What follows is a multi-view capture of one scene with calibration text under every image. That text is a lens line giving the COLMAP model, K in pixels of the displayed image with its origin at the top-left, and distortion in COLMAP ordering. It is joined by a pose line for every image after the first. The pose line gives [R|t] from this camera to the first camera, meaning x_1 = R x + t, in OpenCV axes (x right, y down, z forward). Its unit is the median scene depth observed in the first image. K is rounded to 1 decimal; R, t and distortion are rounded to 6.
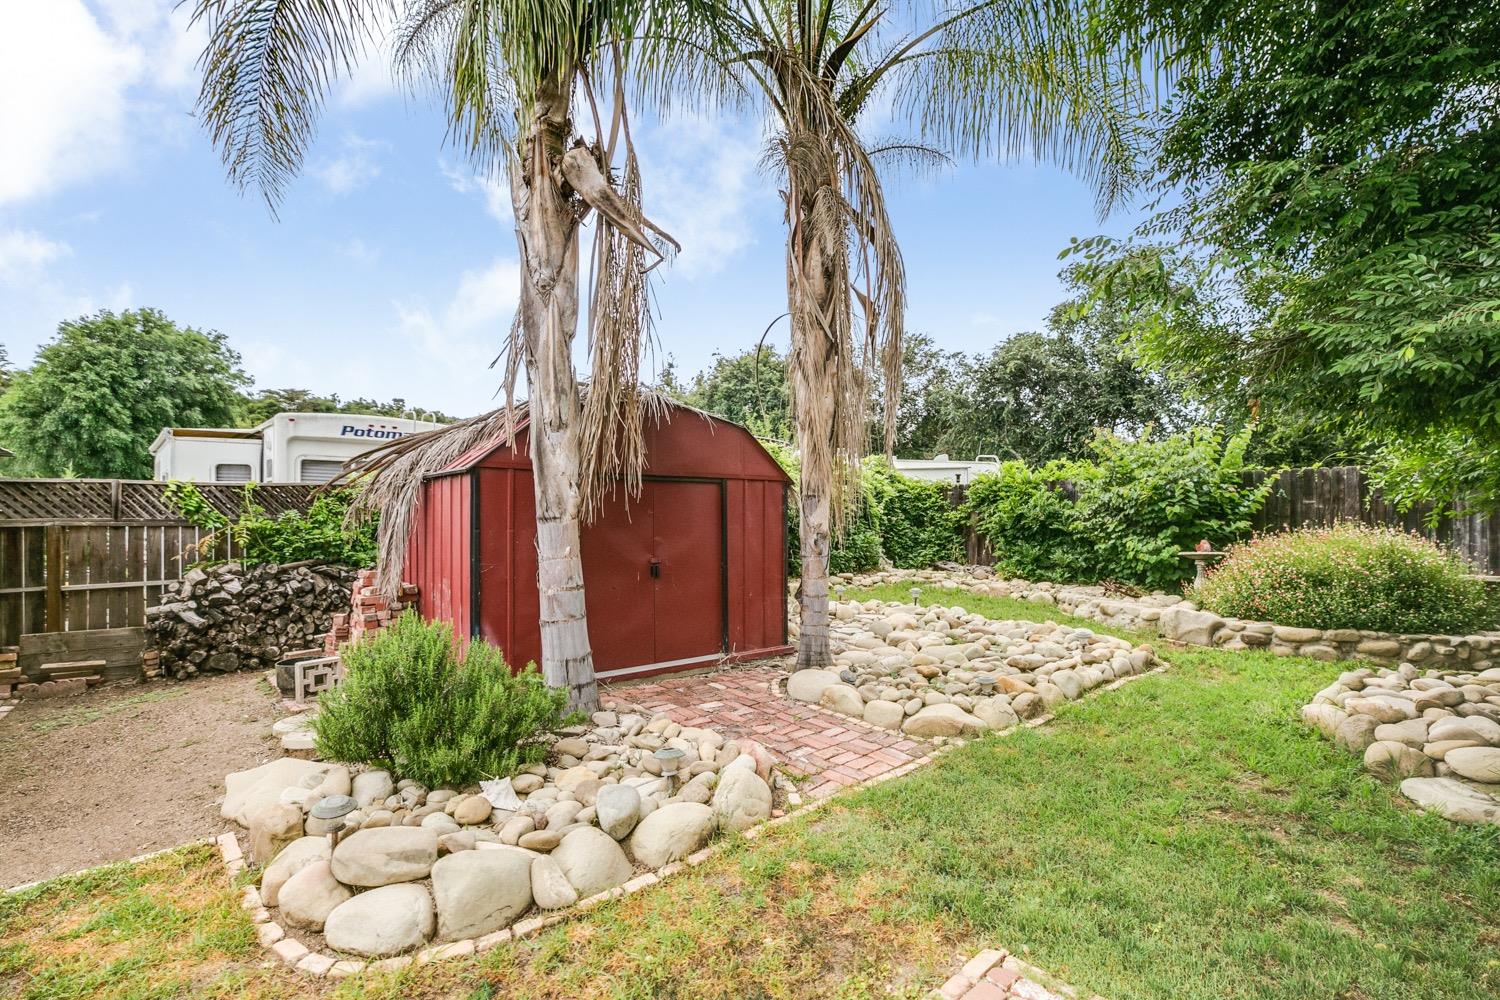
lens RADIAL K [[746.3, 0, 750.0], [0, 746.3, 500.0], [0, 0, 1]] dist [0.002174, 0.000818]
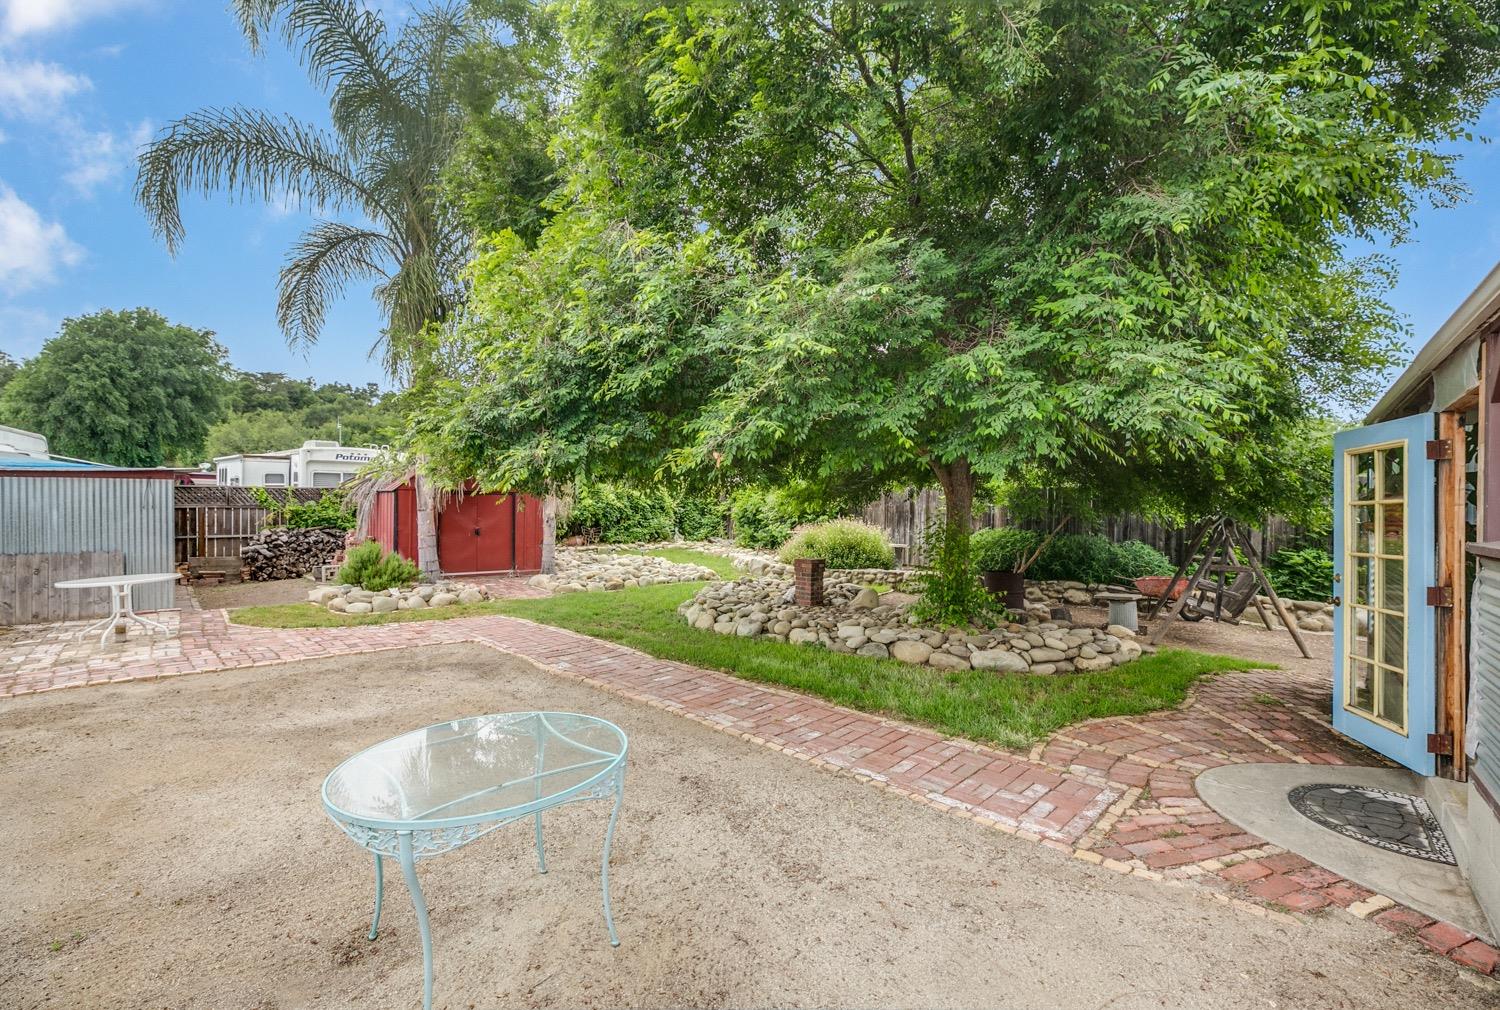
lens RADIAL K [[696.1, 0, 750.0], [0, 696.1, 505.0], [0, 0, 1]] dist [-0.002052, 0.000102]
pose [[0.998059, 0.020014, 0.058967, 0.257173], [-0.021552, 0.999441, 0.025561, -0.028312], [-0.058422, -0.026782, 0.997933, -0.532537]]
